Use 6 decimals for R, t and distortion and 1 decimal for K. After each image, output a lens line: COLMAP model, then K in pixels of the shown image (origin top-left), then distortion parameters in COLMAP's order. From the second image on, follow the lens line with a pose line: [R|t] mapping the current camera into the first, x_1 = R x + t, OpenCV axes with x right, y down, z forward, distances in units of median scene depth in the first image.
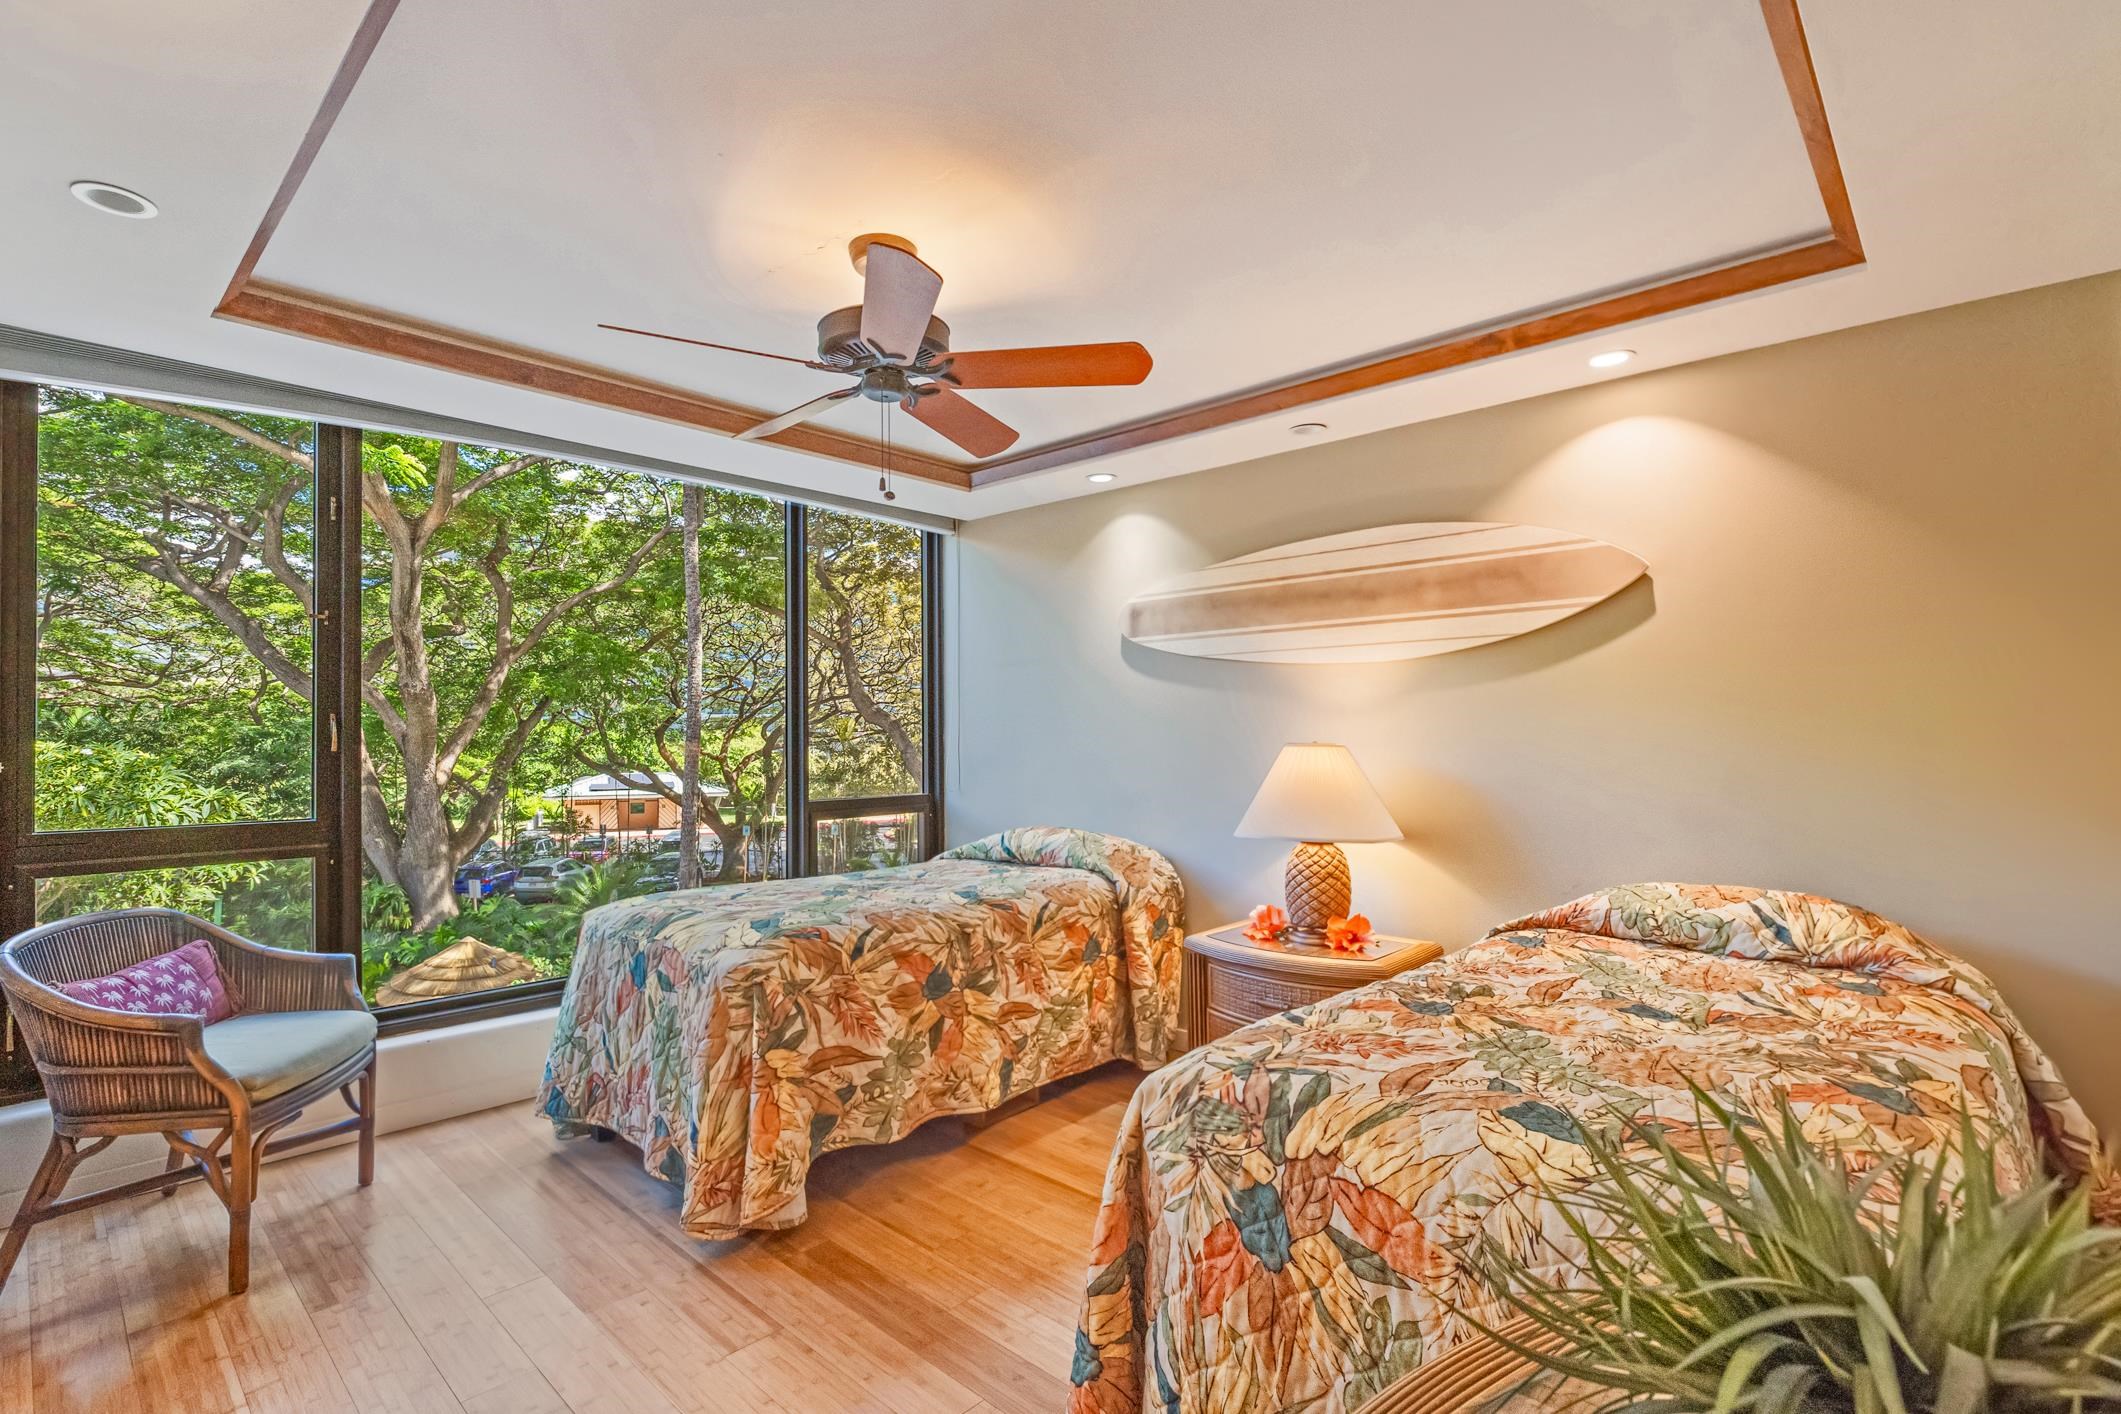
lens RADIAL K [[946.2, 0, 1100.6], [0, 946.2, 749.2], [0, 0, 1]] dist [0.000216, -0.000063]
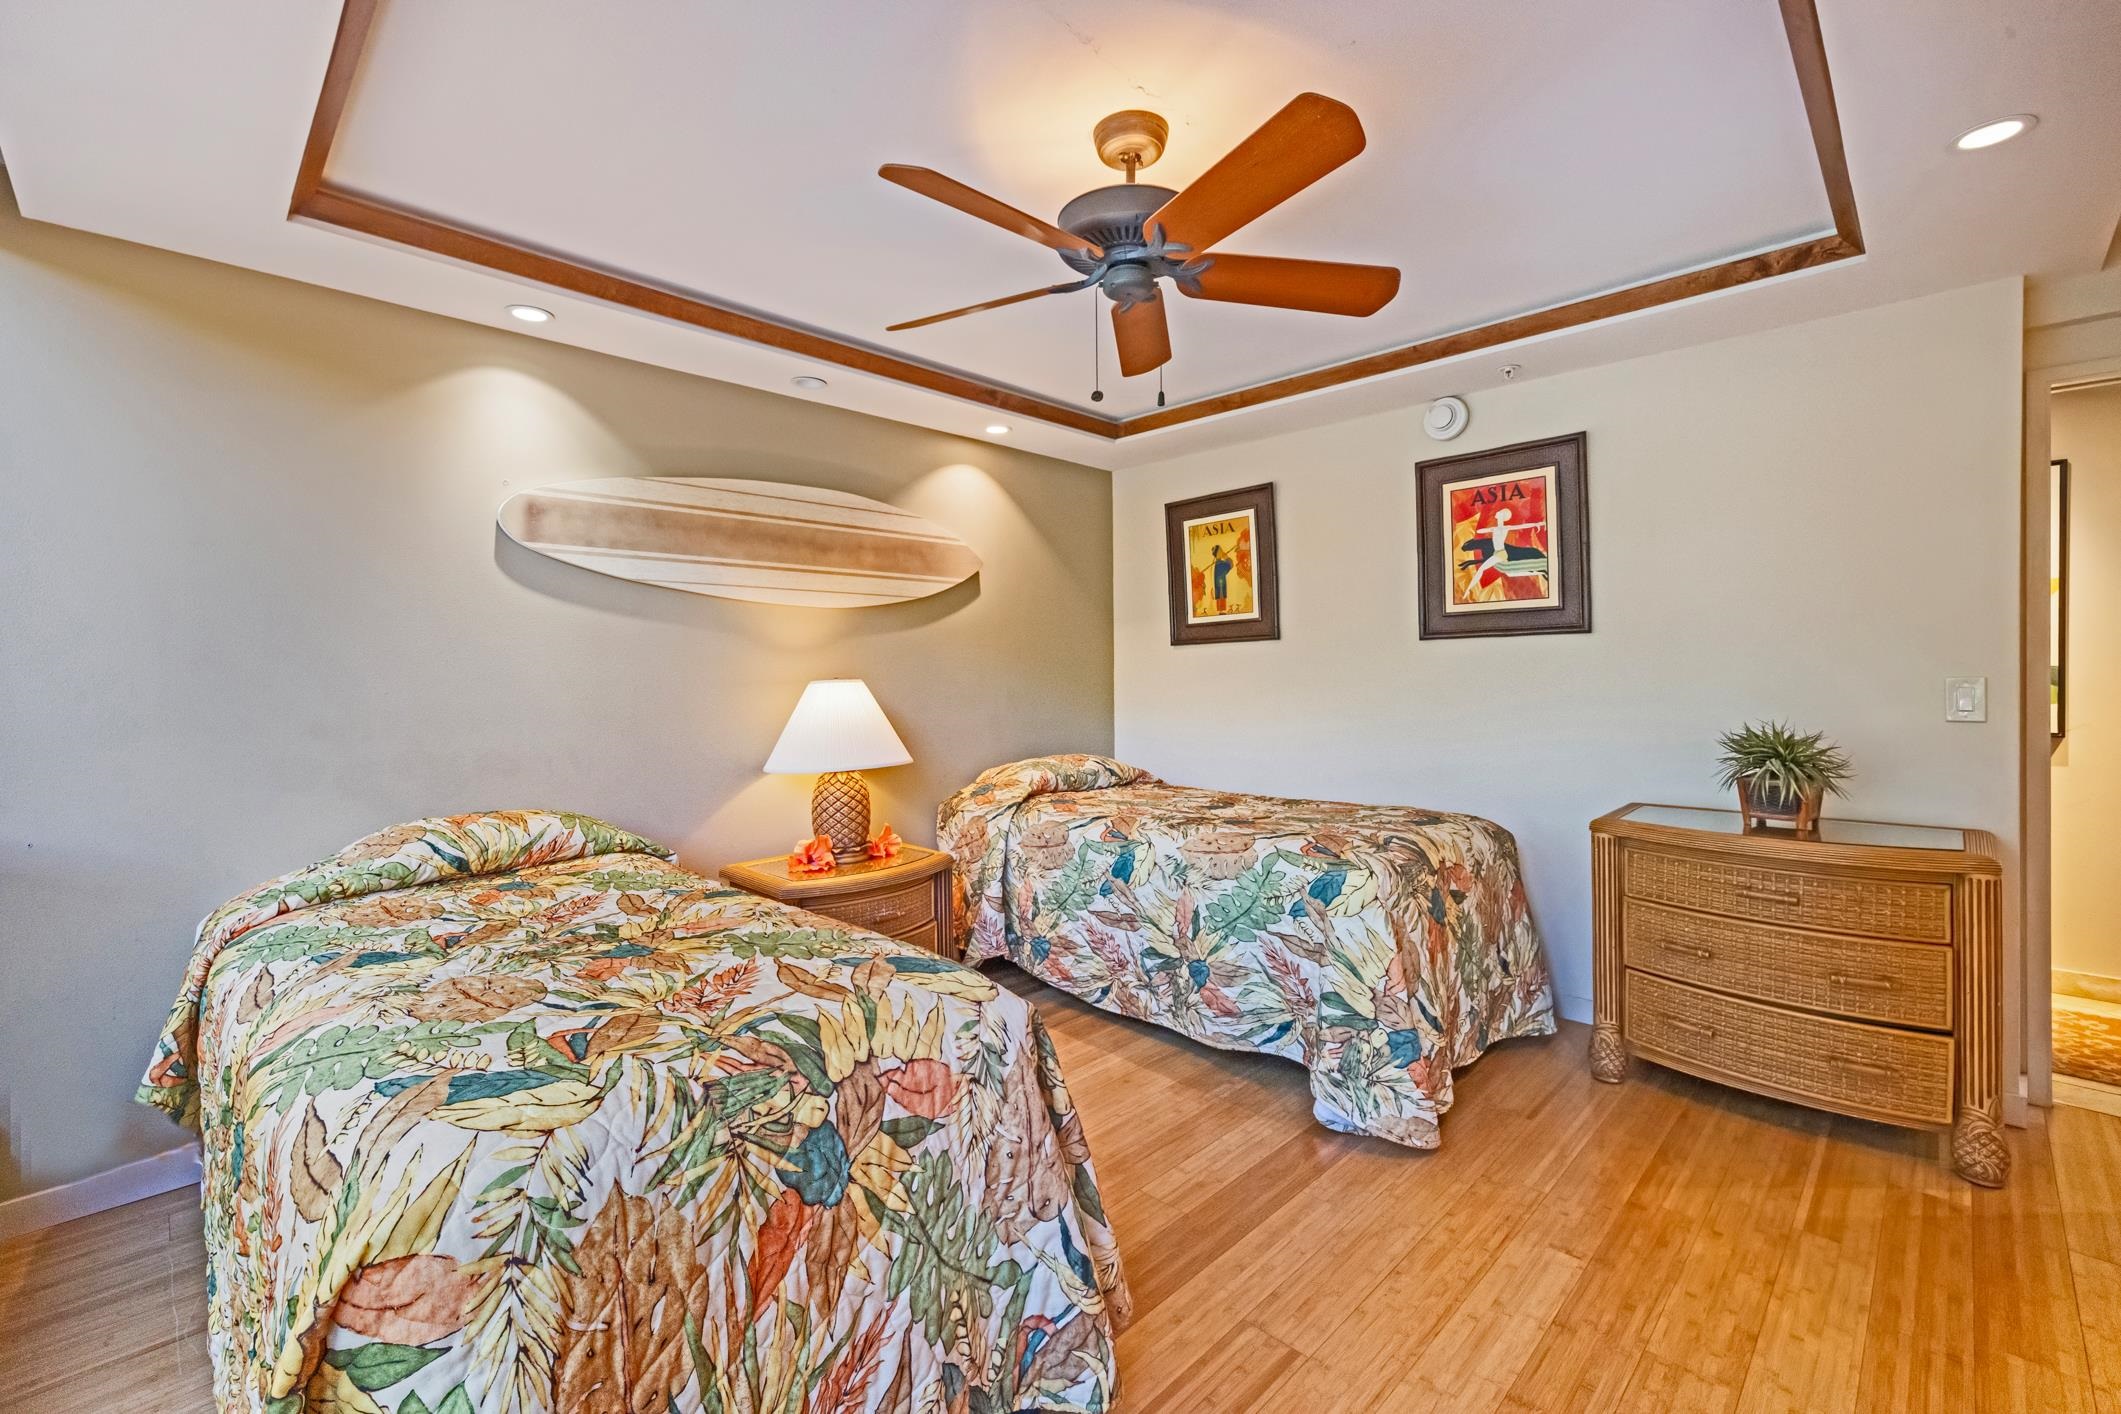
lens RADIAL K [[910.3, 0, 1059.4], [0, 910.3, 689.3], [0, 0, 1]] dist [0.006231, 0.000294]
pose [[0.107644, -0.009562, 0.994144, -0.658017], [0.020930, 0.999754, 0.007349, -0.001431], [-0.993969, 0.020017, 0.107818, 0.555077]]
